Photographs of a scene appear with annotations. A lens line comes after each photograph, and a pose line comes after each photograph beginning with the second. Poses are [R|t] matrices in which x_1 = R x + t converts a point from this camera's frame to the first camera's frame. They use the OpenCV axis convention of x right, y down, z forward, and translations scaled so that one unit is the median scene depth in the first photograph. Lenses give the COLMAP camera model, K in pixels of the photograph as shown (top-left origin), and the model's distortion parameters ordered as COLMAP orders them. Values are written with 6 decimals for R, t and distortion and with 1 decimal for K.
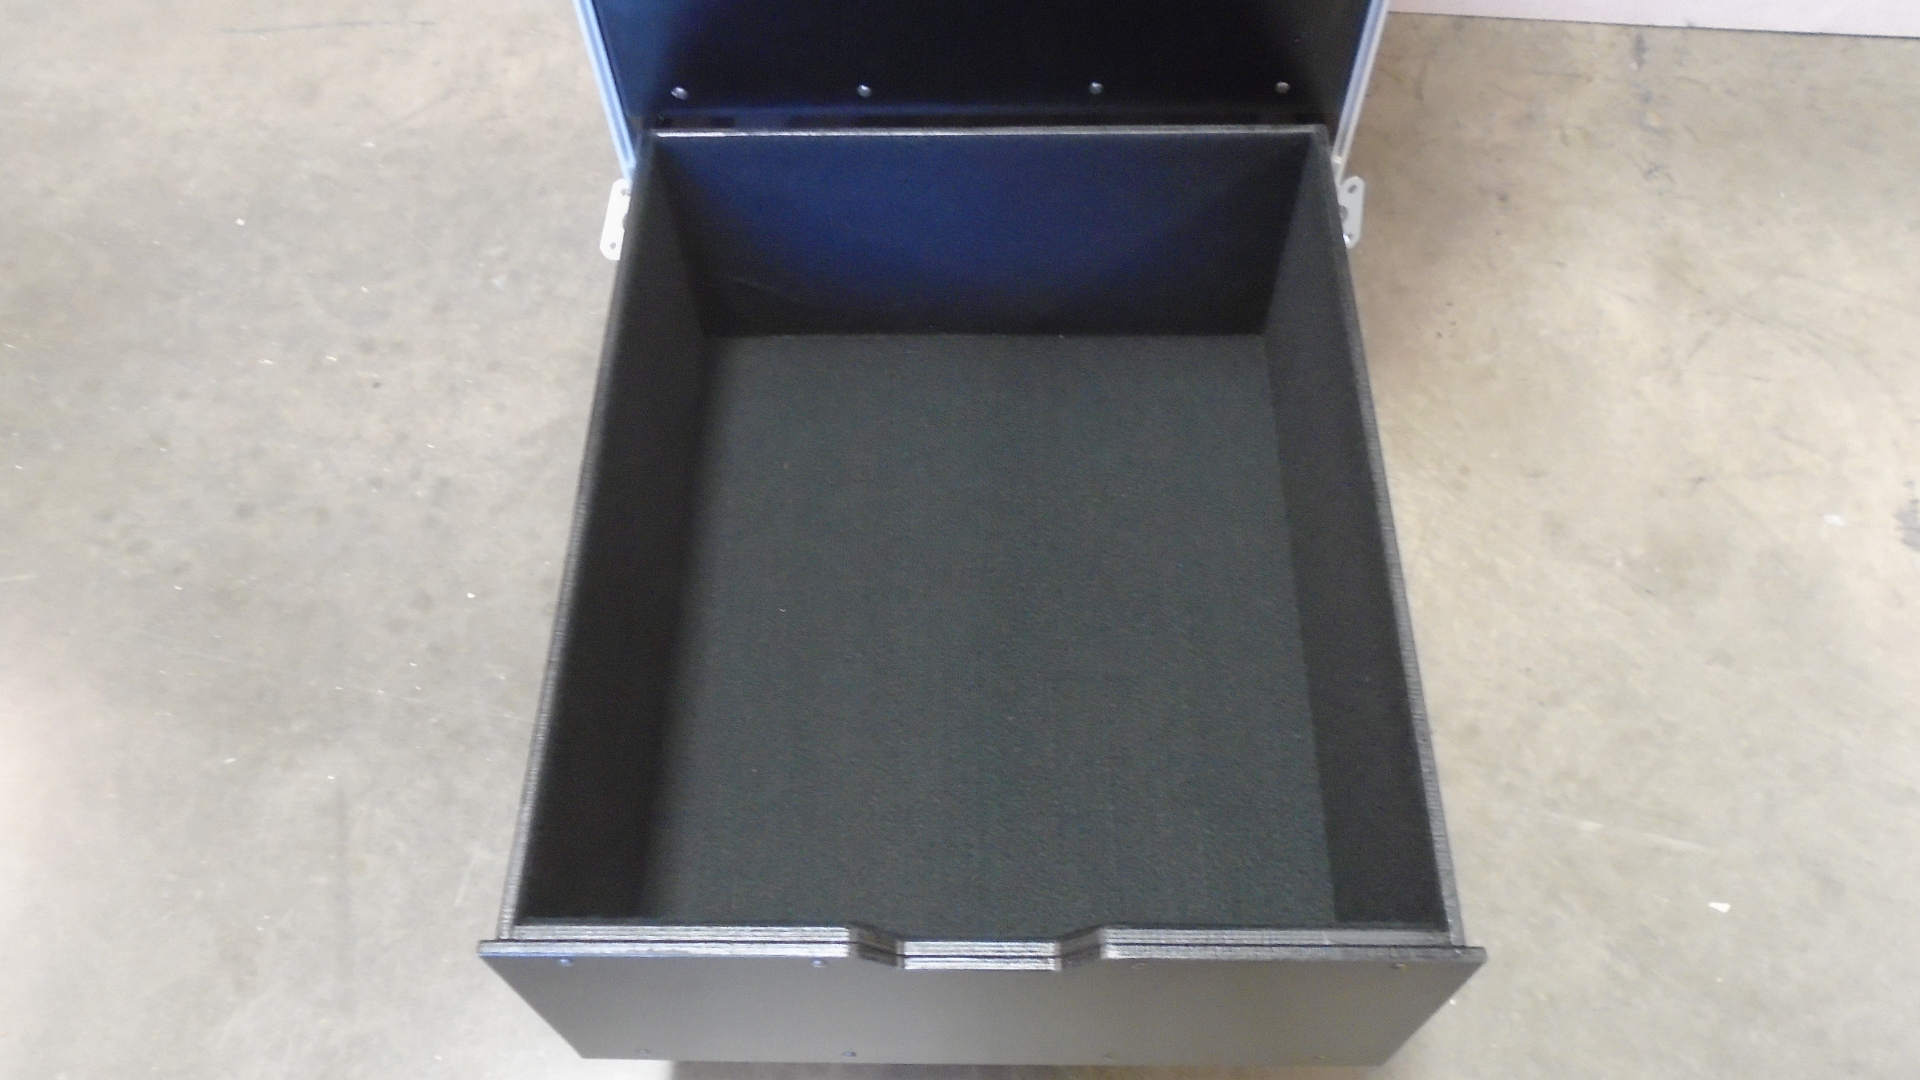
lens RADIAL K [[1463.2, 0, 962.7], [0, 1463.2, 538.4], [0, 0, 1]] dist [-0.012792, 0.001678]
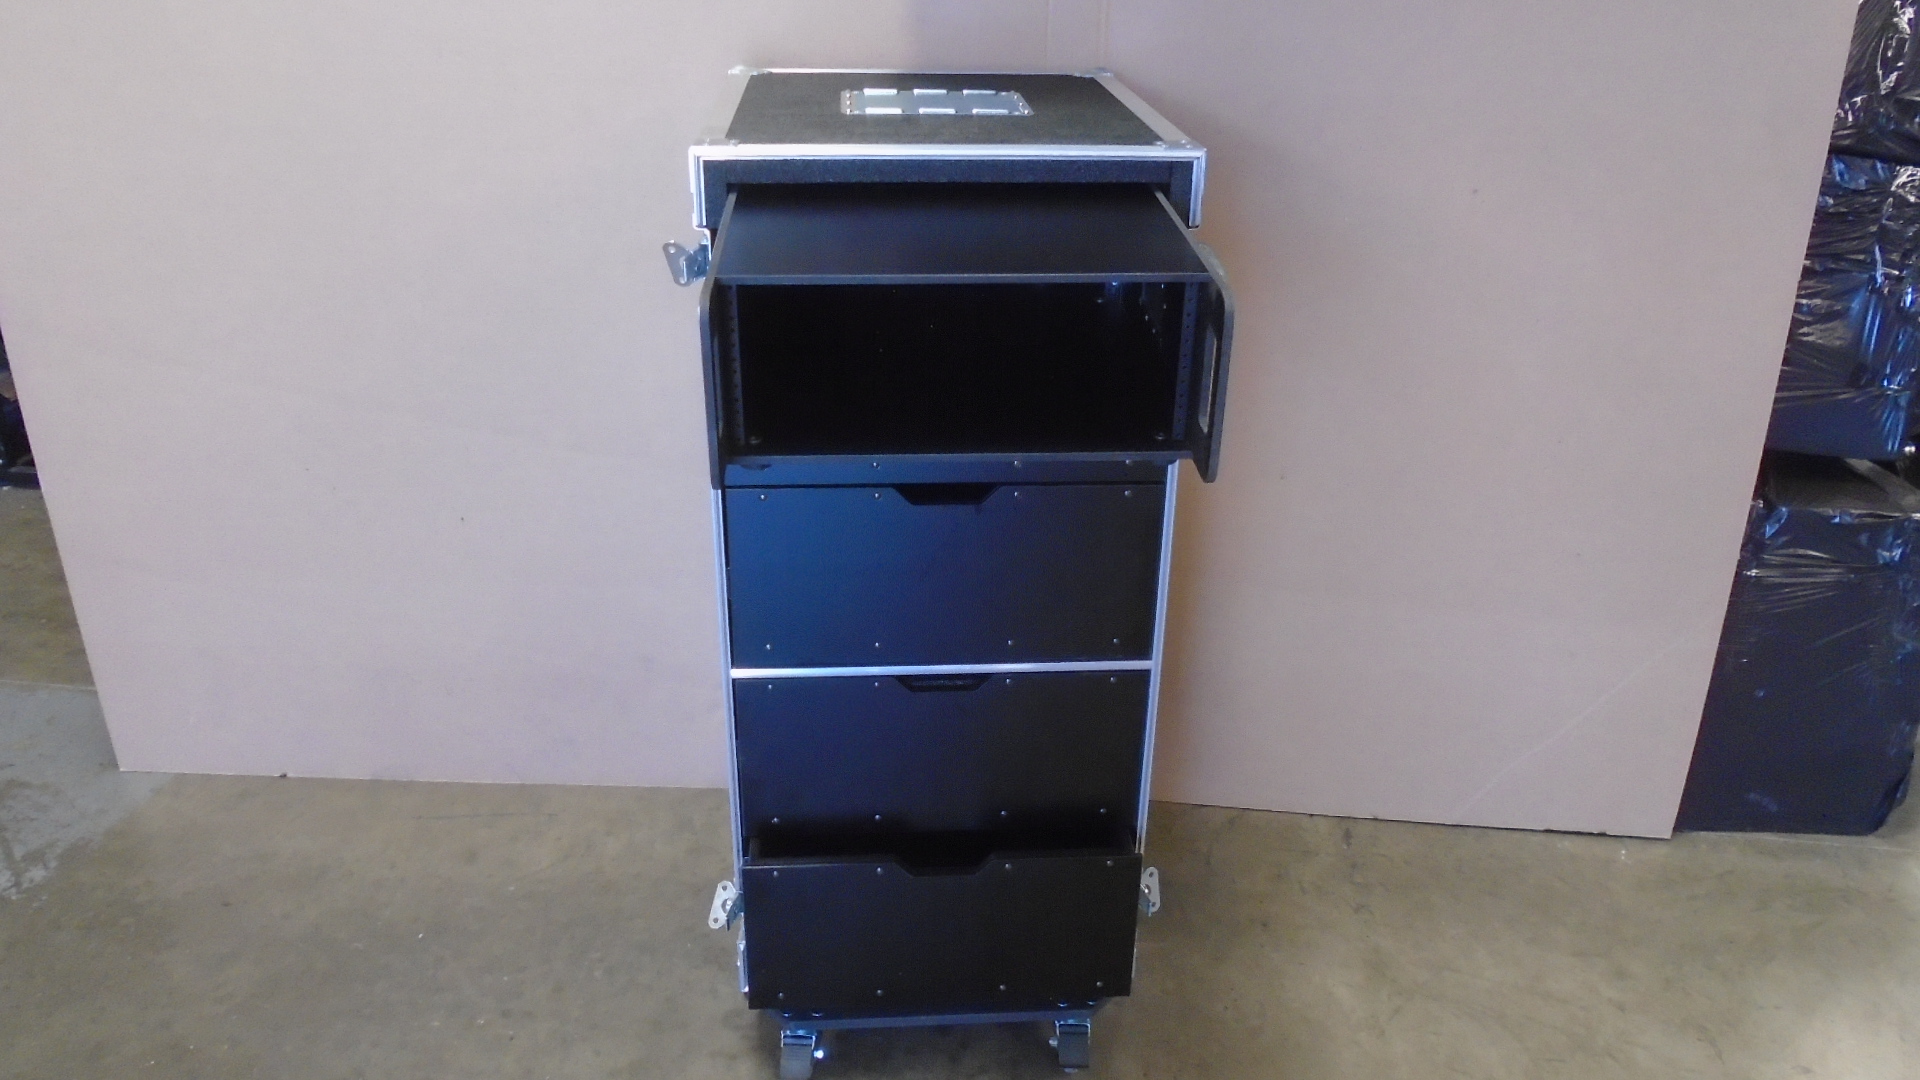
lens RADIAL K [[1463.2, 0, 969.6], [0, 1463.2, 533.4], [0, 0, 1]] dist [-0.012792, 0.001678]
pose [[0.998306, 0.019982, 0.054642, -0.031679], [0.012974, 0.839065, -0.543876, 0.262454], [-0.056716, 0.543663, 0.837385, -0.509488]]
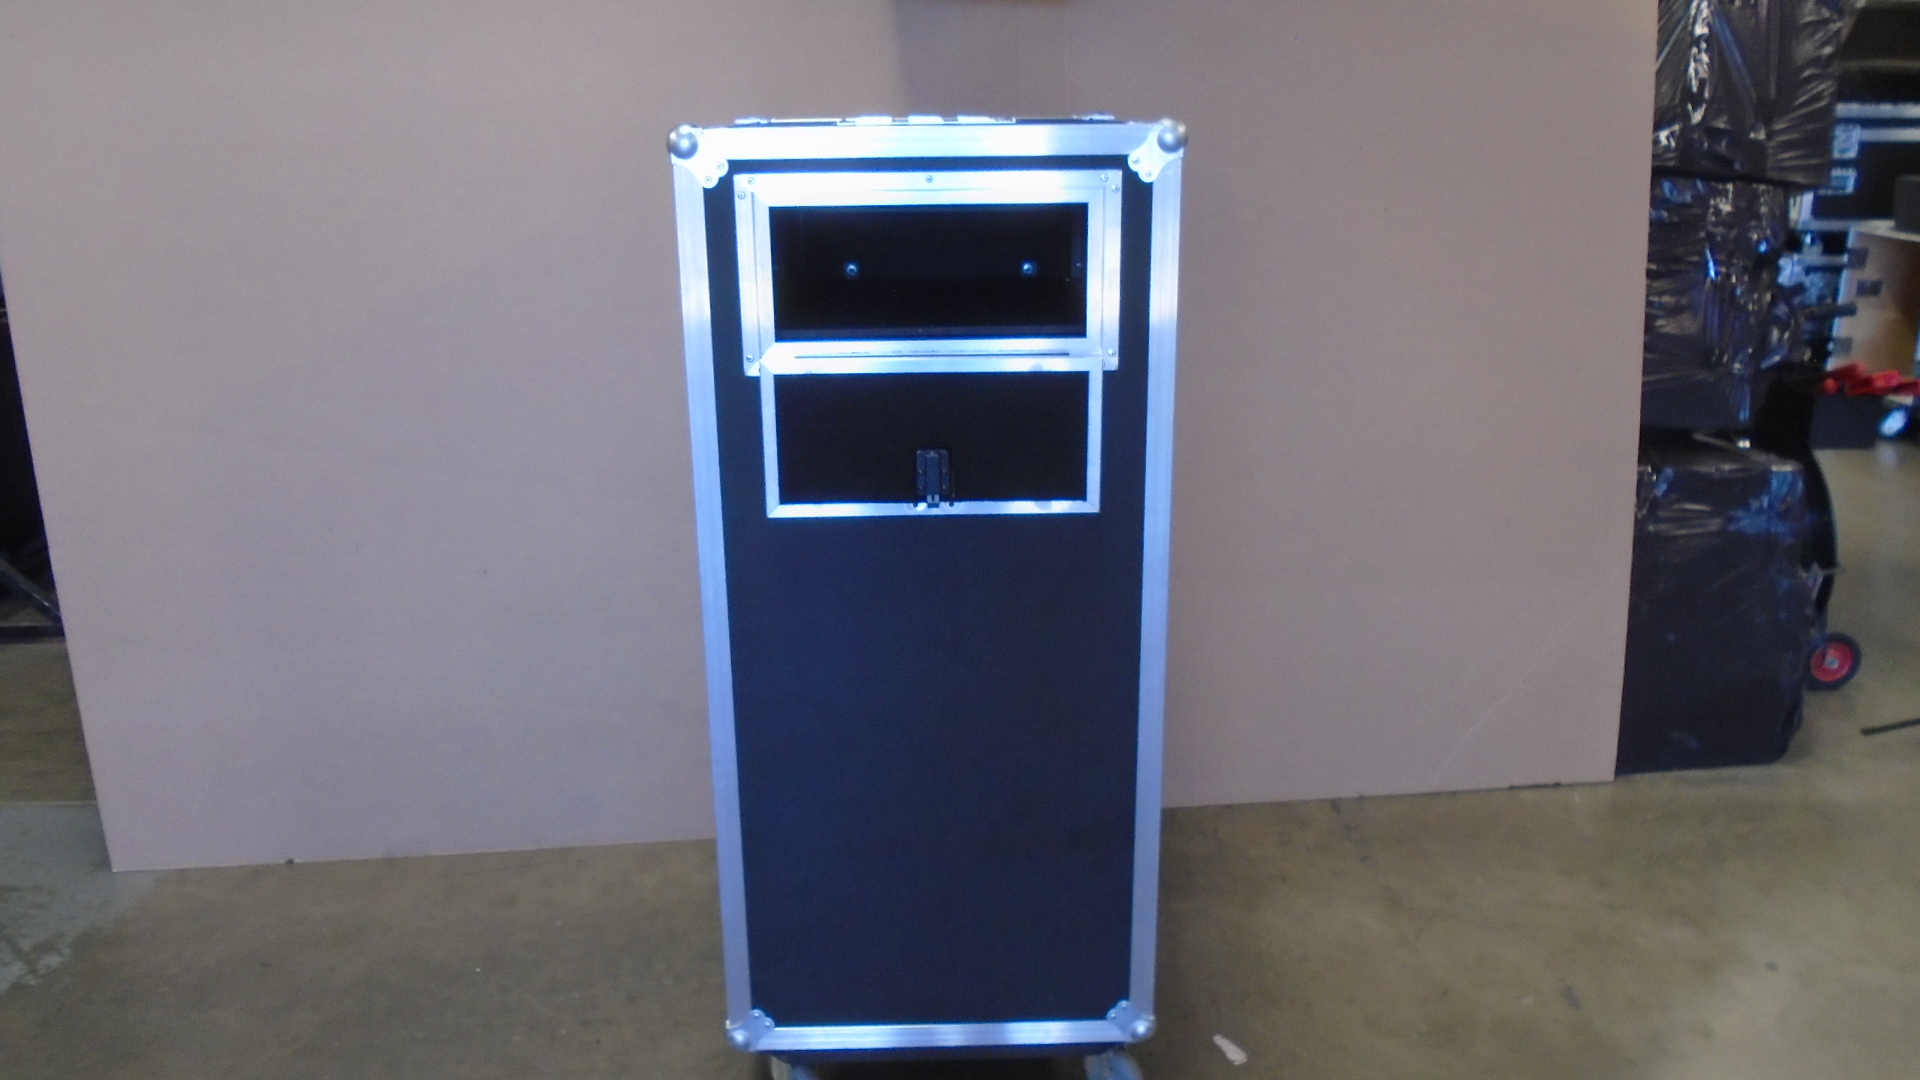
lens RADIAL K [[1463.2, 0, 973.1], [0, 1463.2, 528.5], [0, 0, 1]] dist [-0.012792, 0.001678]
pose [[0.981721, -0.044209, 0.185118, -0.270085], [0.155529, 0.746961, -0.646421, 0.500423], [-0.109699, 0.663396, 0.740184, -0.458411]]
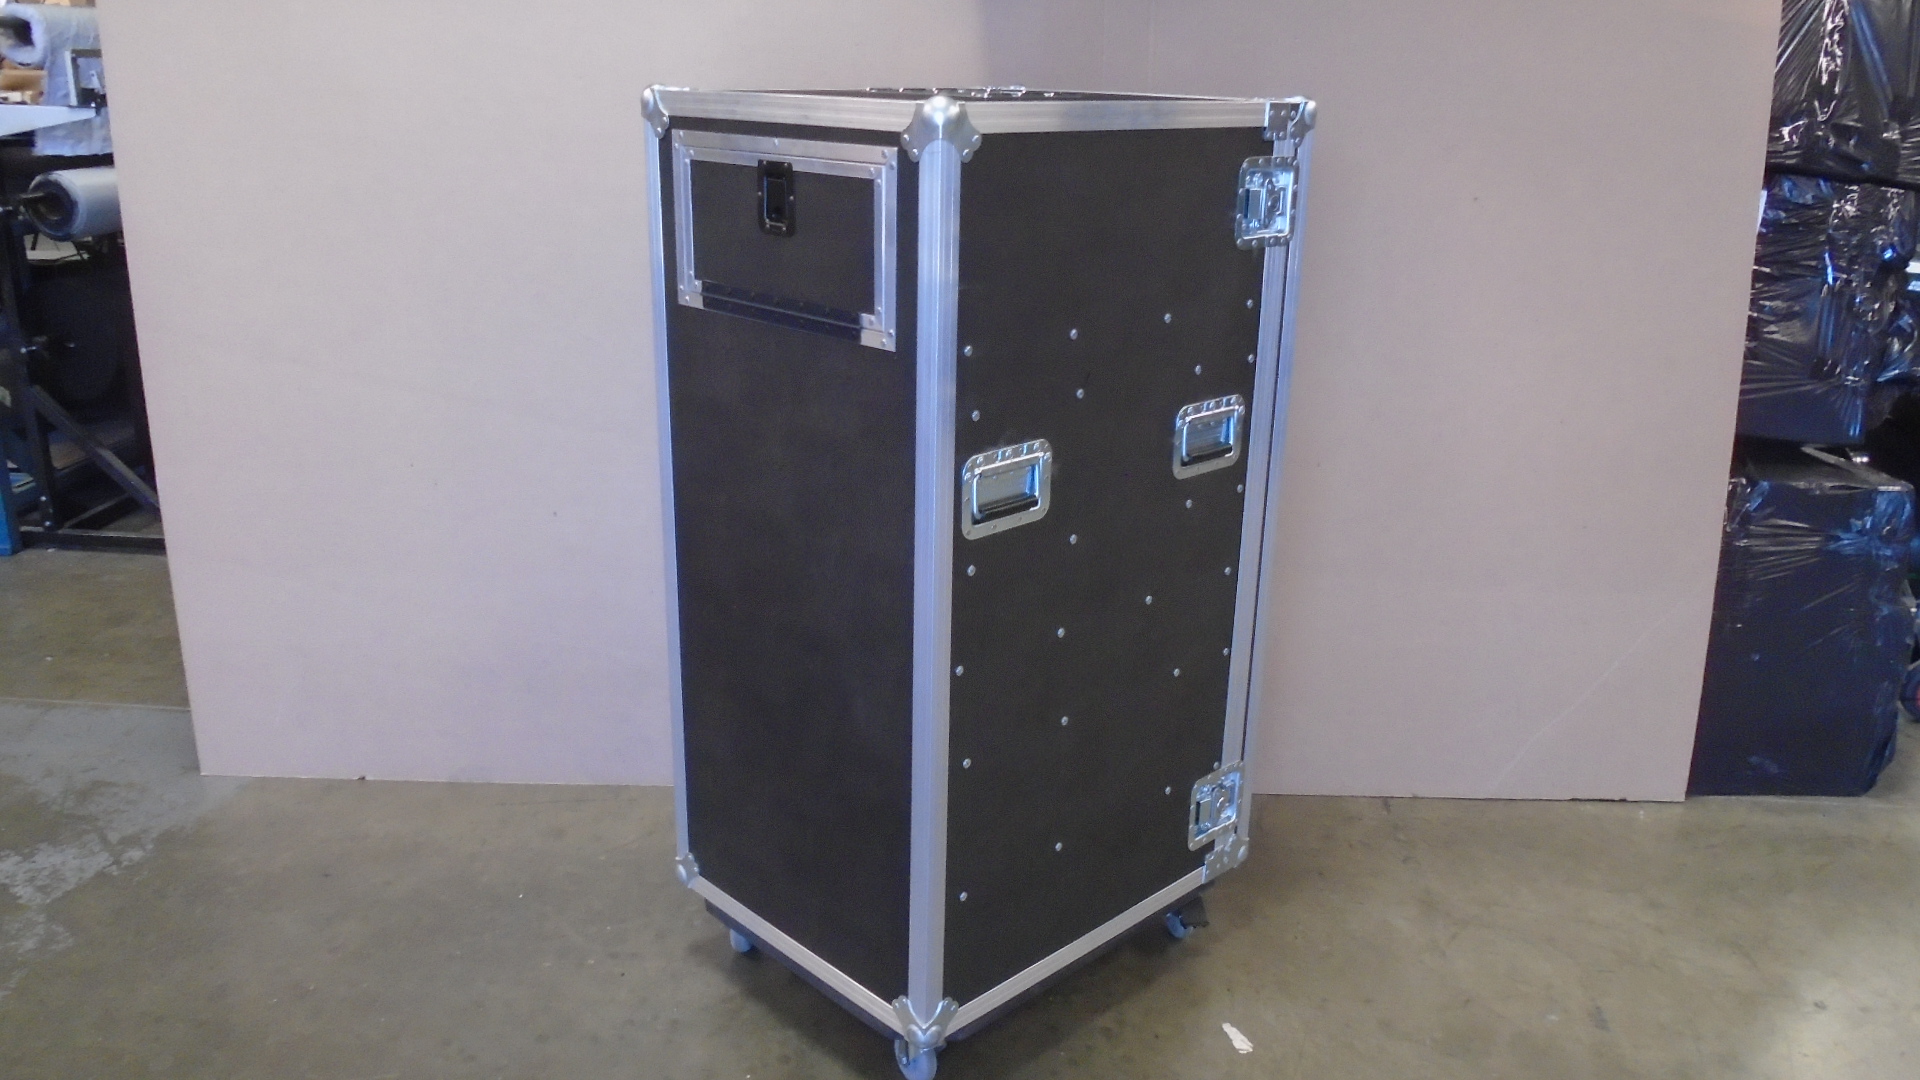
lens RADIAL K [[1463.2, 0, 971.9], [0, 1463.2, 533.7], [0, 0, 1]] dist [-0.012792, 0.001678]
pose [[0.995450, 0.012191, 0.094507, -0.181329], [0.050963, 0.769910, -0.636115, 0.510891], [-0.080517, 0.638037, 0.765785, -0.474346]]
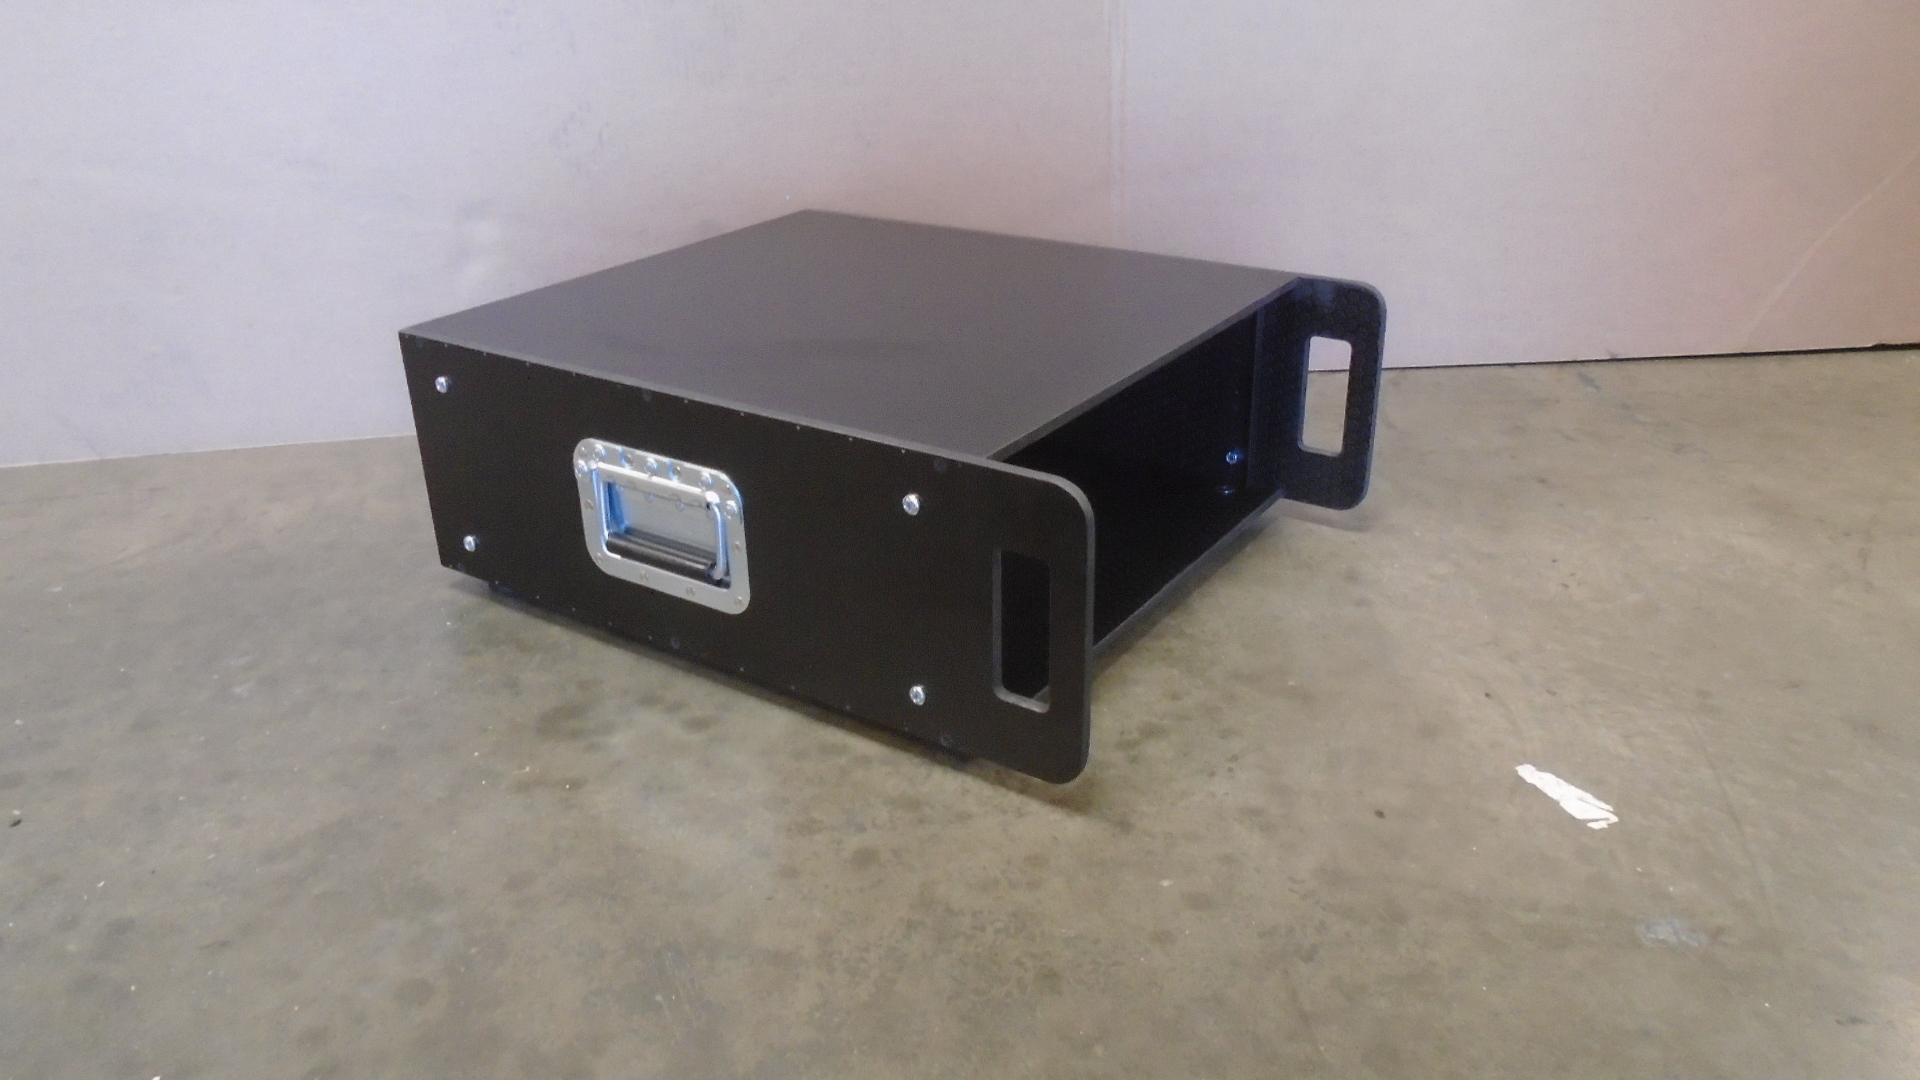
lens RADIAL K [[1463.2, 0, 960.4], [0, 1463.2, 536.3], [0, 0, 1]] dist [-0.012792, 0.001678]
pose [[0.975712, -0.093513, 0.198093, -0.126139], [0.187426, 0.824468, -0.533969, 0.182513], [-0.113389, 0.558128, 0.821971, 0.386197]]
